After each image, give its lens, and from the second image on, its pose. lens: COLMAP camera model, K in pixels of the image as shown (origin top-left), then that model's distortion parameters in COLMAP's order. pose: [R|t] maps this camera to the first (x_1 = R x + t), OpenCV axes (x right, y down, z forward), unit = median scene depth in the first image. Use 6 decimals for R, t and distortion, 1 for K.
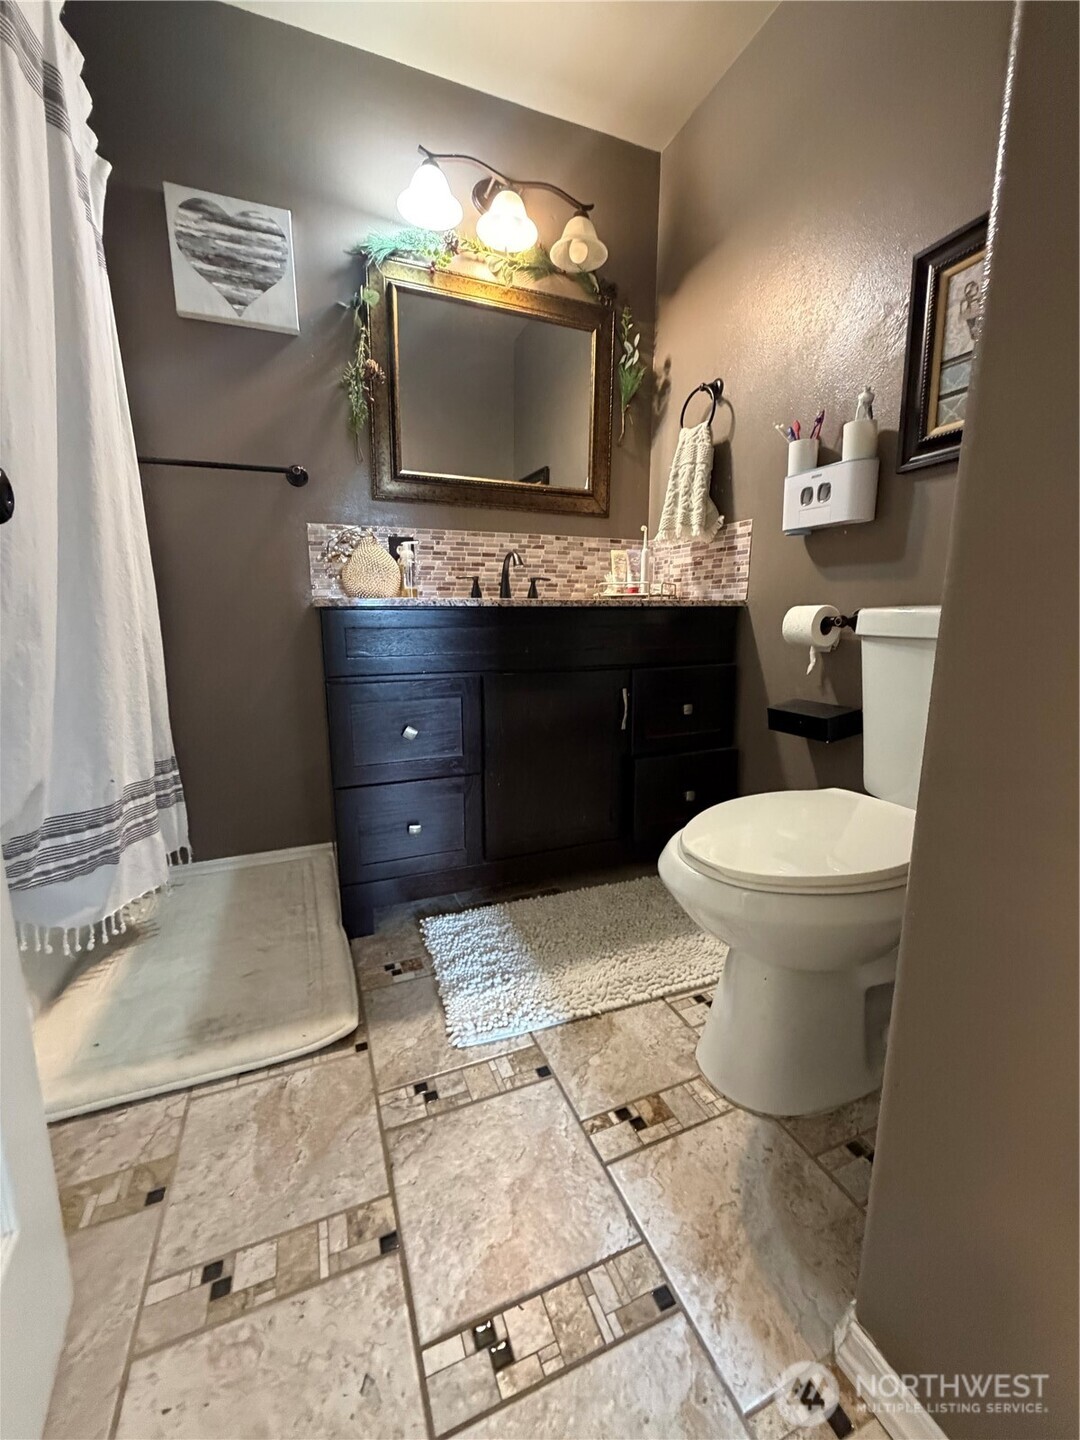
lens RADIAL K [[574.3, 0, 541.1], [0, 574.3, 718.7], [0, 0, 1]] dist [-0.002337, 0.001033]
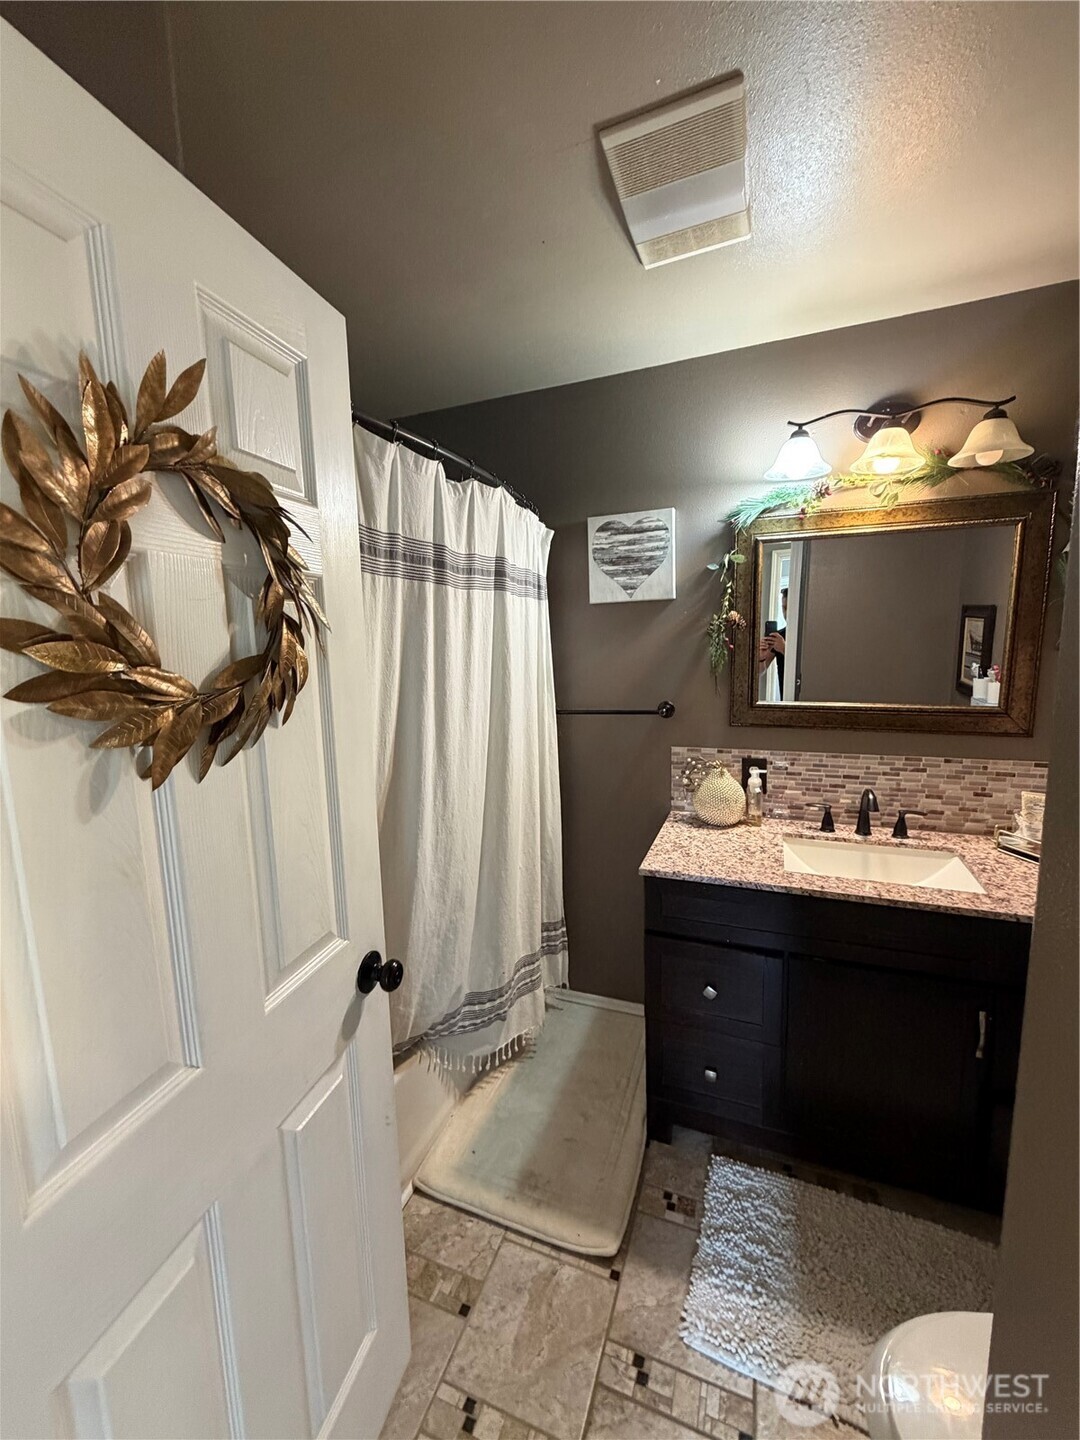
lens RADIAL K [[574.3, 0, 538.3], [0, 574.3, 720.7], [0, 0, 1]] dist [-0.002337, 0.001033]
pose [[0.718827, 0.075005, -0.691131, 0.234326], [-0.092978, 0.995604, 0.011345, -0.434319], [0.688943, 0.056105, 0.722641, -0.049484]]
